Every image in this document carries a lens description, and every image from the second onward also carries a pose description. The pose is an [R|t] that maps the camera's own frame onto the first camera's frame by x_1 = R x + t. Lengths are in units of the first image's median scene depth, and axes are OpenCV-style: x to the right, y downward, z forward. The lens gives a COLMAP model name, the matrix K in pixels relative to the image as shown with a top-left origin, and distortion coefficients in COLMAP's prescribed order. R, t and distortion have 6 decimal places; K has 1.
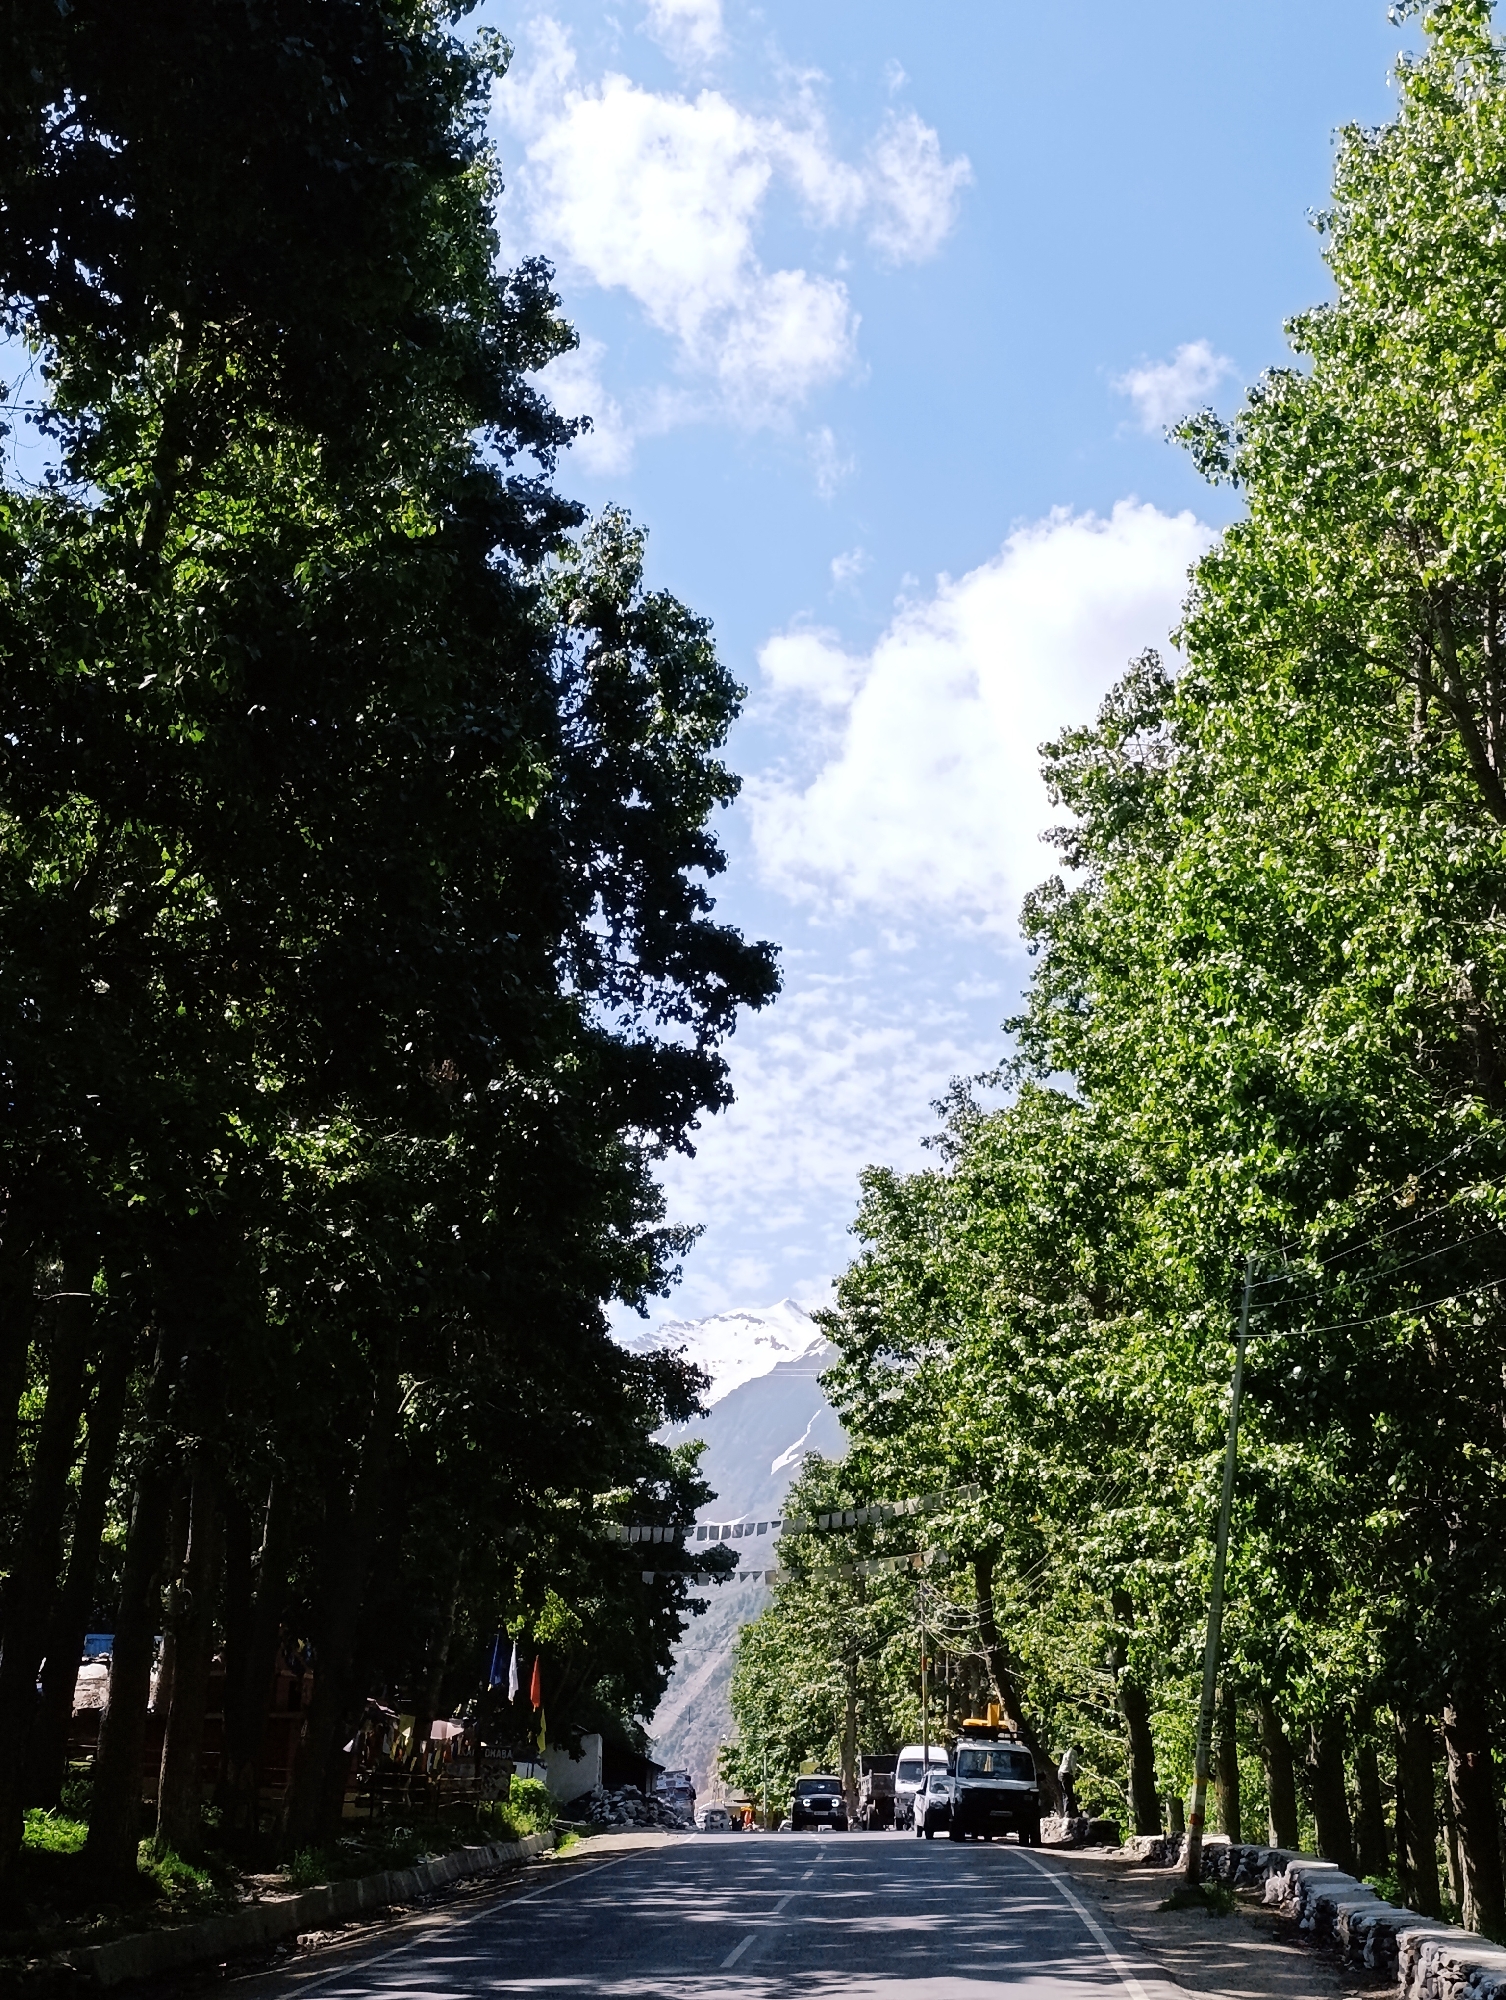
lens RADIAL K [[2195.3, 0, 753.0], [0, 2195.3, 1000.0], [0, 0, 1]] dist [0.112209, -0.263213]
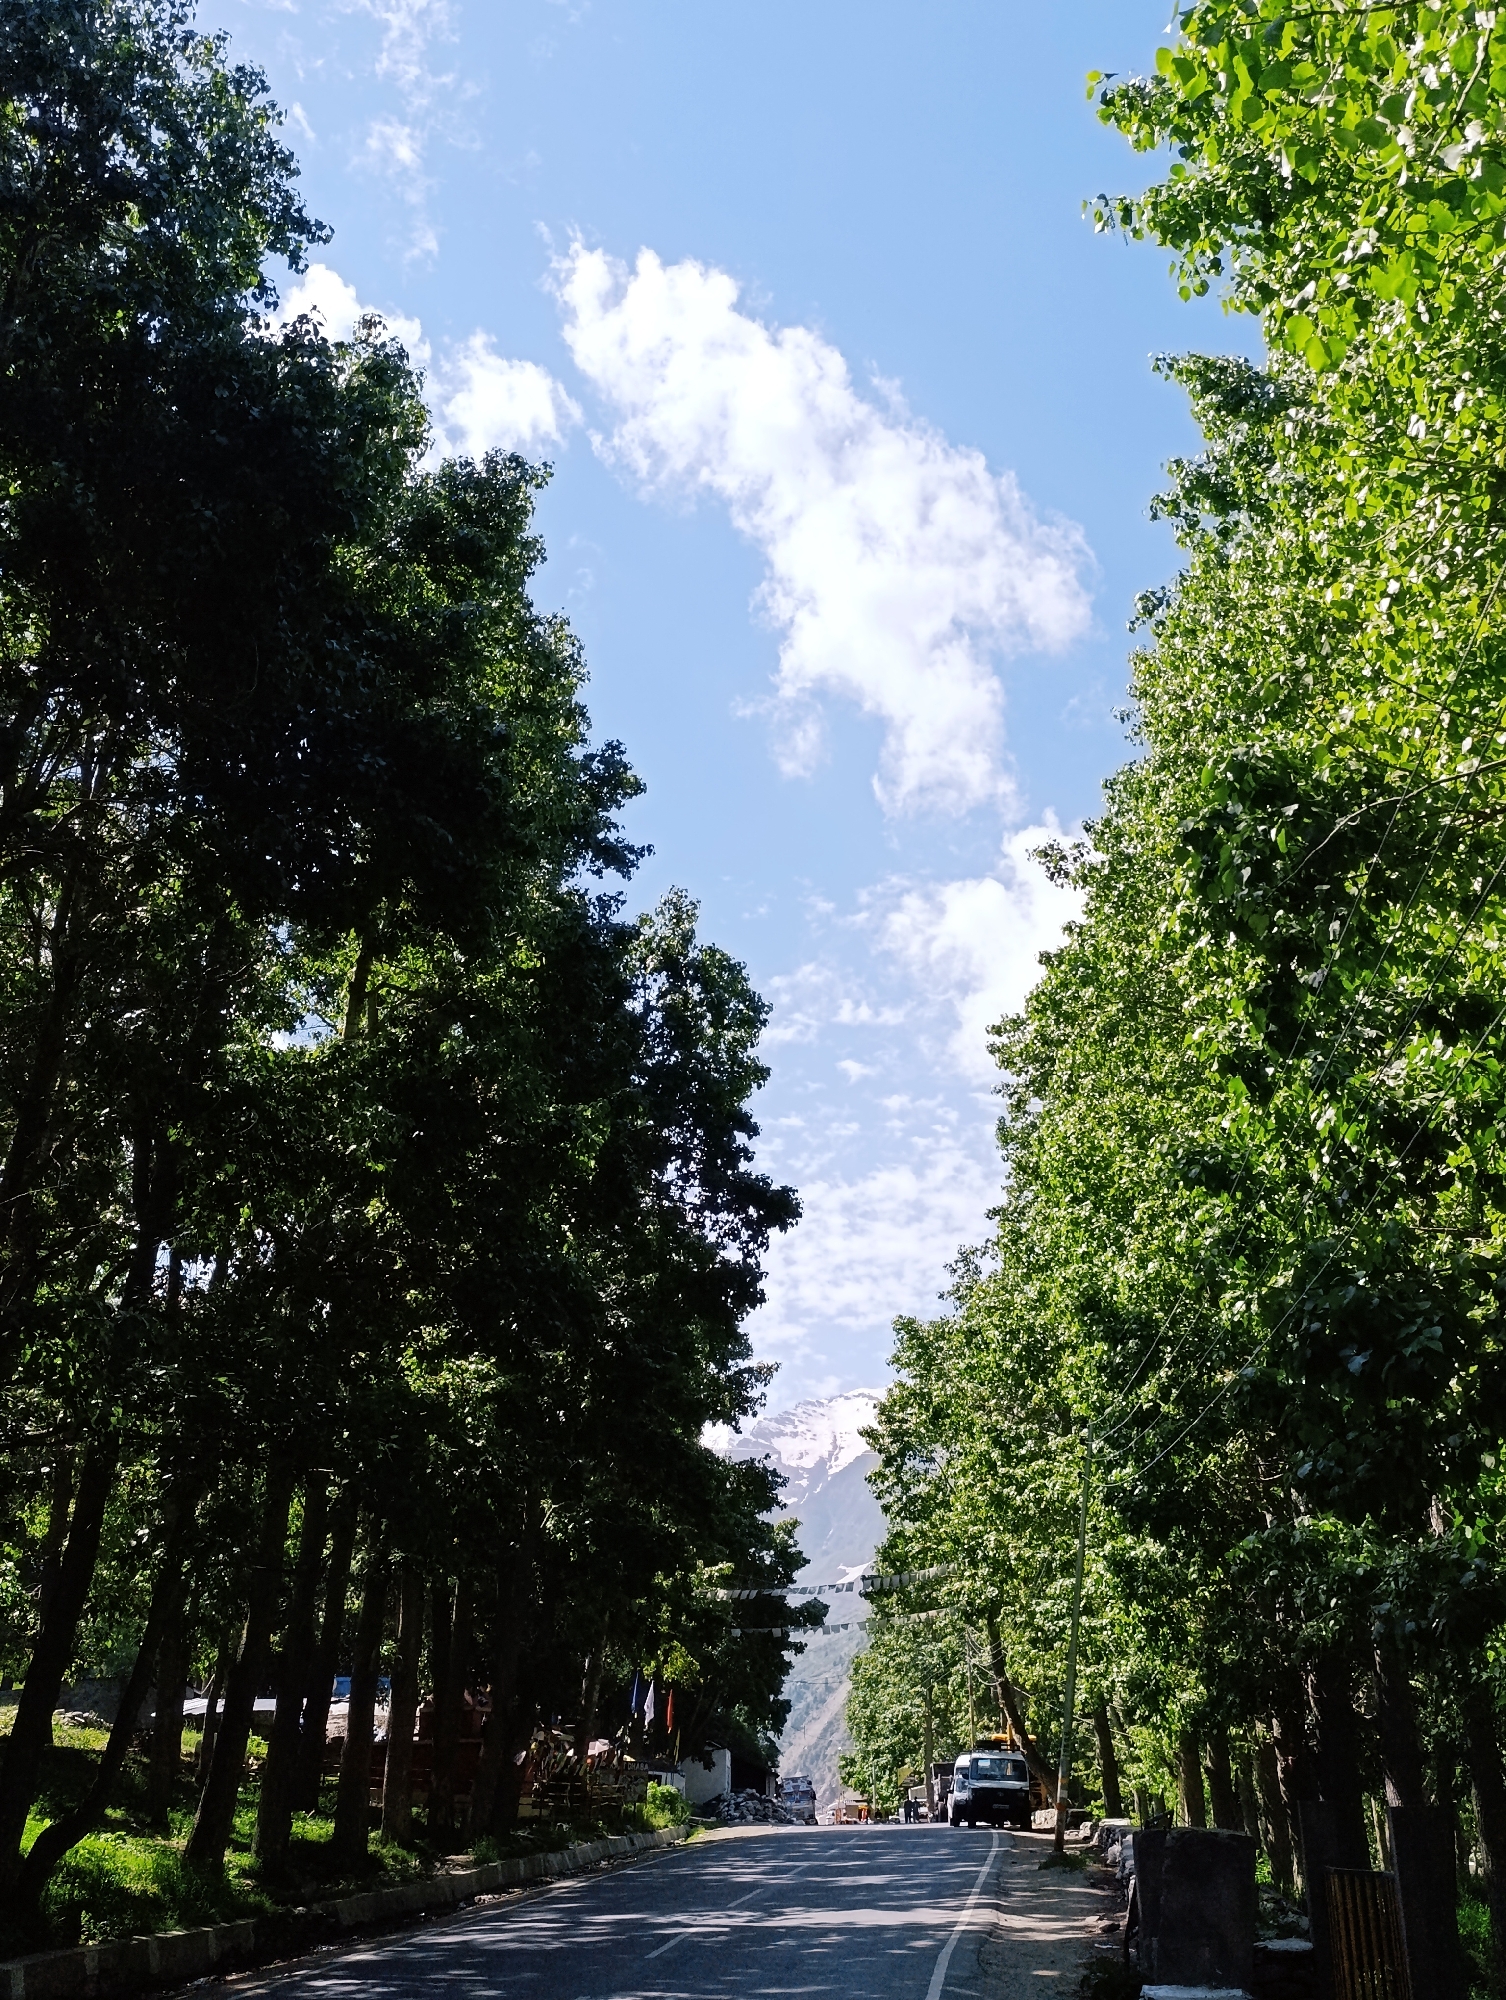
lens RADIAL K [[1728.1, 0, 753.0], [0, 1728.1, 1000.0], [0, 0, 1]] dist [0.008795, -0.019517]
pose [[0.997930, -0.038435, -0.051567, 0.031222], [0.033789, 0.995537, -0.088114, -0.033060], [0.054723, 0.086189, 0.994775, -0.094114]]
